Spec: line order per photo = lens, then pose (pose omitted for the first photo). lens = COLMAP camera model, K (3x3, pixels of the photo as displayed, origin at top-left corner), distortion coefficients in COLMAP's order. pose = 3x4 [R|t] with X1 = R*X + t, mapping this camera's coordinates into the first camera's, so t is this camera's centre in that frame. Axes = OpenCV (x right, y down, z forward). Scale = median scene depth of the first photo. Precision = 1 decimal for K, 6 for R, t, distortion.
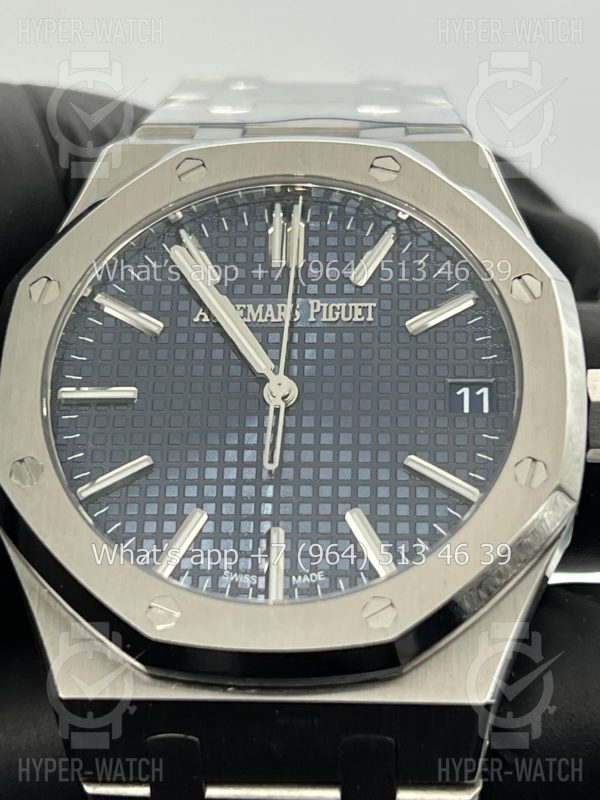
lens RADIAL K [[1920.2, 0, 299.8], [0, 1920.2, 393.7], [0, 0, 1]] dist [0.196405, 0.000000]
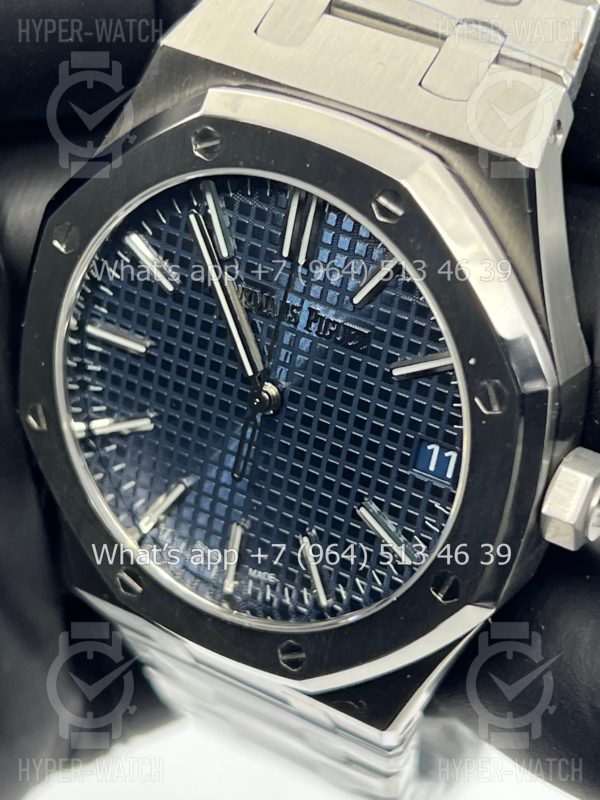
lens RADIAL K [[1920.2, 0, 297.4], [0, 1920.2, 399.1], [0, 0, 1]] dist [0.196405, 0.000000]
pose [[0.894297, 0.289260, -0.341412, 0.348099], [0.040187, 0.707974, 0.705094, -0.707082], [0.445666, -0.644284, 0.621514, 0.379663]]
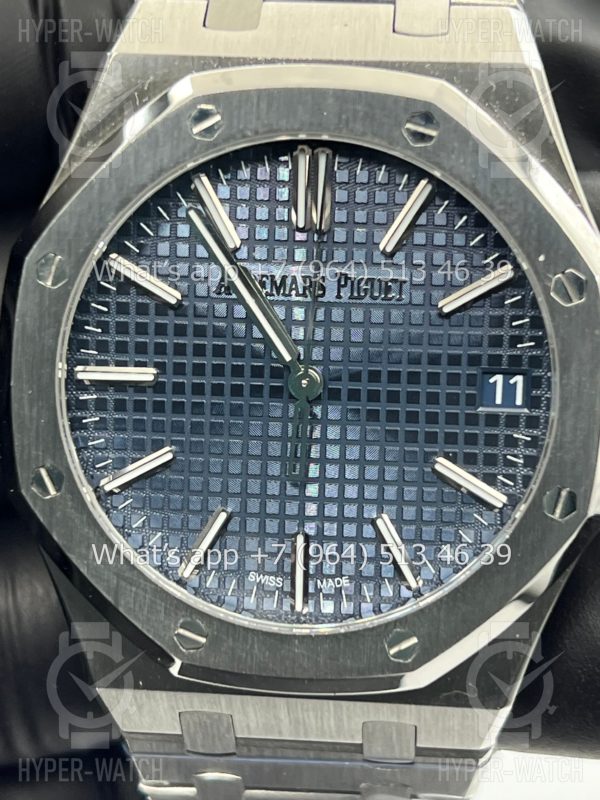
lens RADIAL K [[1920.2, 0, 301.4], [0, 1920.2, 400.7], [0, 0, 1]] dist [0.196405, 0.000000]
pose [[0.999970, 0.002592, -0.007272, -0.004999], [0.001453, 0.861945, 0.506999, -0.476905], [0.007582, -0.506994, 0.861916, 0.168719]]
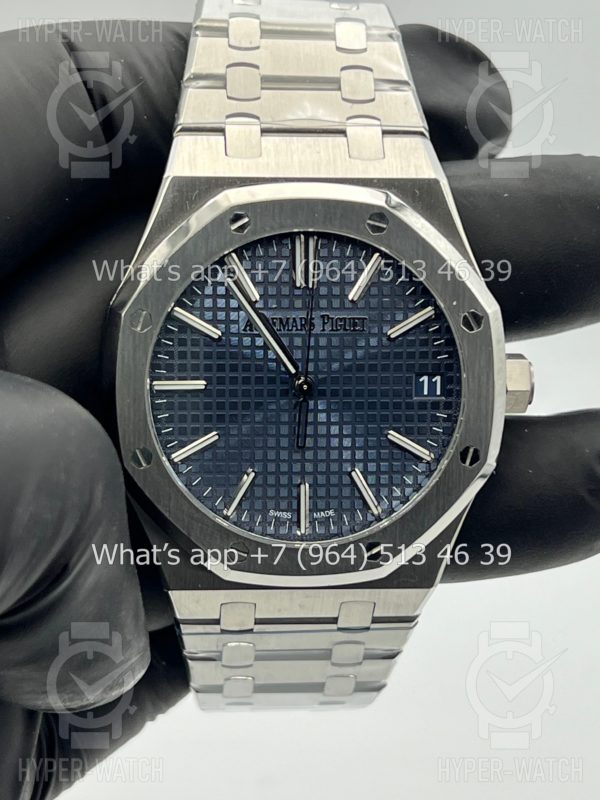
lens RADIAL K [[1920.2, 0, 297.2], [0, 1920.2, 399.4], [0, 0, 1]] dist [0.196405, 0.000000]
pose [[0.986239, -0.040718, 0.160236, -0.252498], [-0.052229, 0.842830, 0.535639, -0.783372], [-0.156862, -0.536637, 0.829105, -0.233565]]
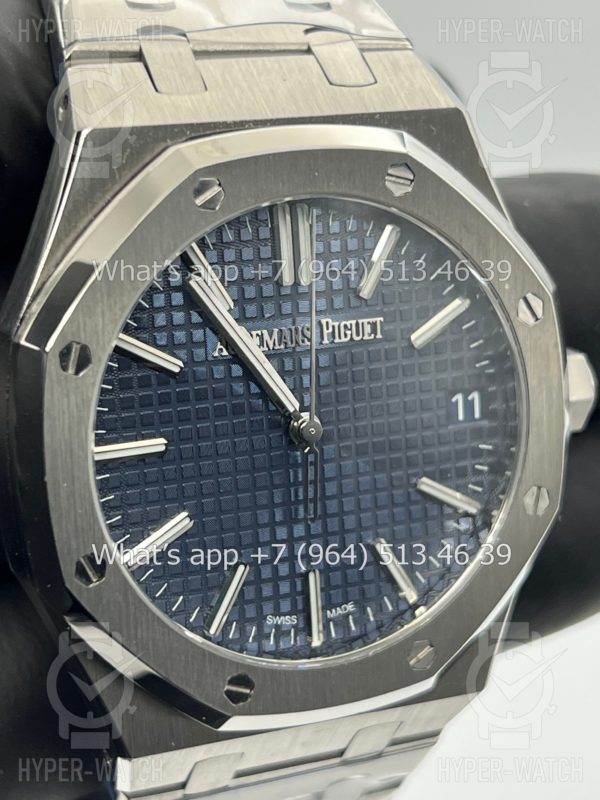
lens RADIAL K [[1920.2, 0, 305.1], [0, 1920.2, 400.3], [0, 0, 1]] dist [0.196405, 0.000000]
pose [[0.879469, -0.150289, 0.451606, -0.457373], [-0.134410, 0.831794, 0.538565, -0.549122], [-0.456584, -0.534351, 0.711337, 0.296203]]
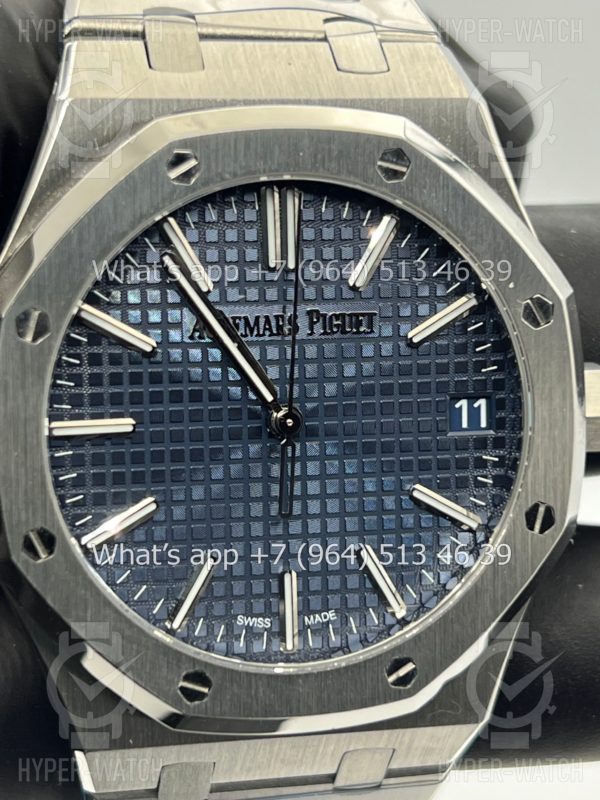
lens RADIAL K [[1920.2, 0, 291.5], [0, 1920.2, 396.5], [0, 0, 1]] dist [0.196405, 0.000000]
pose [[0.954746, -0.070652, 0.288909, -0.282411], [-0.086245, 0.863875, 0.496268, -0.485814], [-0.284644, -0.498727, 0.818687, 0.219317]]
